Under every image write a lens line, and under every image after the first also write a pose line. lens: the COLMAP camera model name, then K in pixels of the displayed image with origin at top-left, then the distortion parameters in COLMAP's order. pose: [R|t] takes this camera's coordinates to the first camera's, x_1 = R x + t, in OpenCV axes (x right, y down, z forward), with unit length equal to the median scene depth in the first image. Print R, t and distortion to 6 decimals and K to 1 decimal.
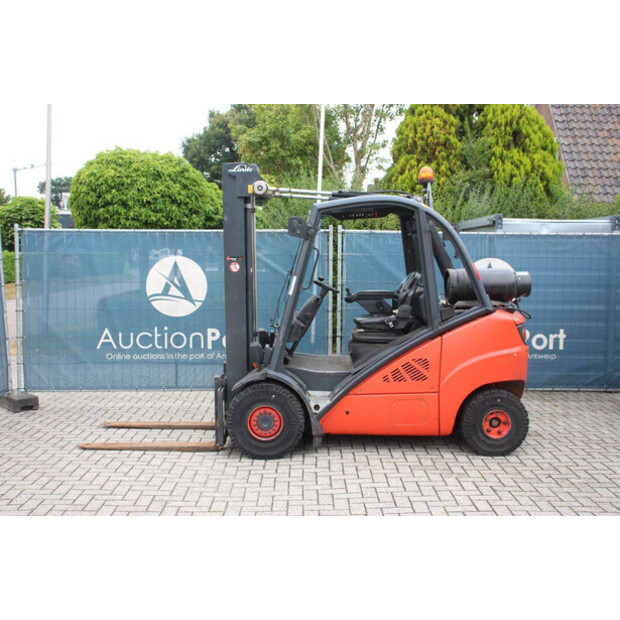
lens RADIAL K [[732.5, 0, 303.4], [0, 732.5, 308.5], [0, 0, 1]] dist [0.004762, 0.000000]
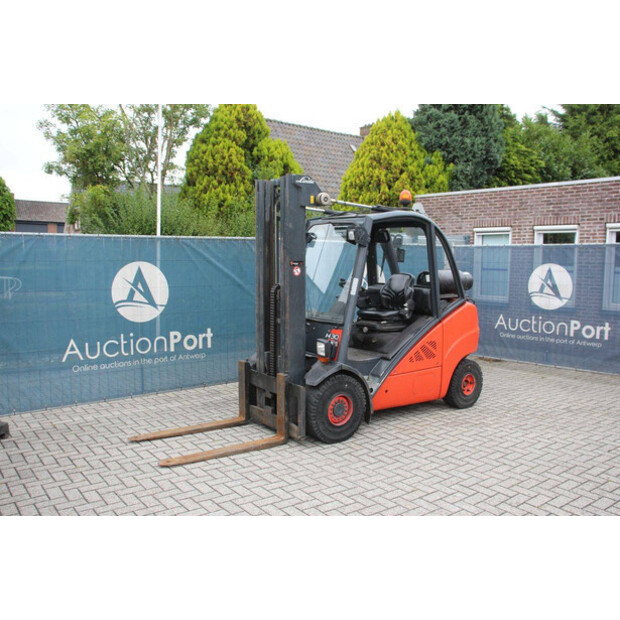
lens RADIAL K [[581.4, 0, 304.9], [0, 581.4, 303.4], [0, 0, 1]] dist [-0.080598, 0.000000]
pose [[0.811705, -0.045028, 0.582330, -0.520858], [0.044474, 0.998894, 0.015245, -0.019360], [-0.582372, 0.013524, 0.812810, 0.266759]]
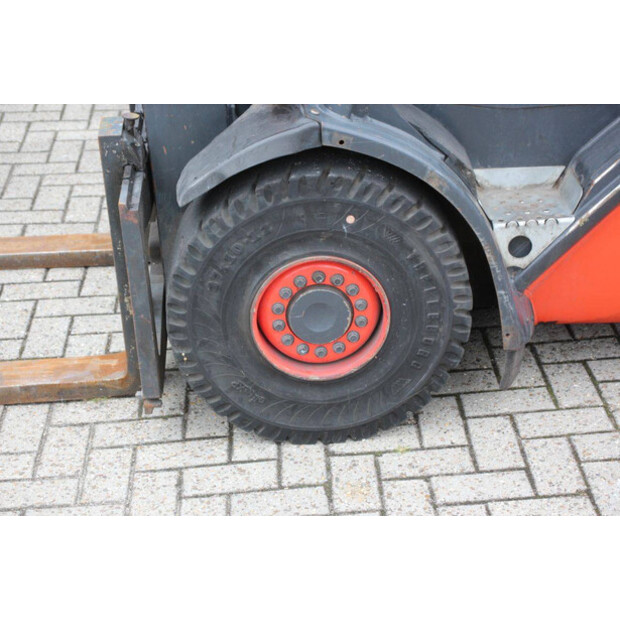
lens RADIAL K [[1353.5, 0, 311.7], [0, 1353.5, 311.5], [0, 0, 1]] dist [0.219022, 0.000000]
pose [[0.998076, -0.055267, 0.028090, -0.058826], [0.040424, 0.923682, 0.381021, -0.022433], [-0.047004, -0.379153, 0.924139, 0.487417]]
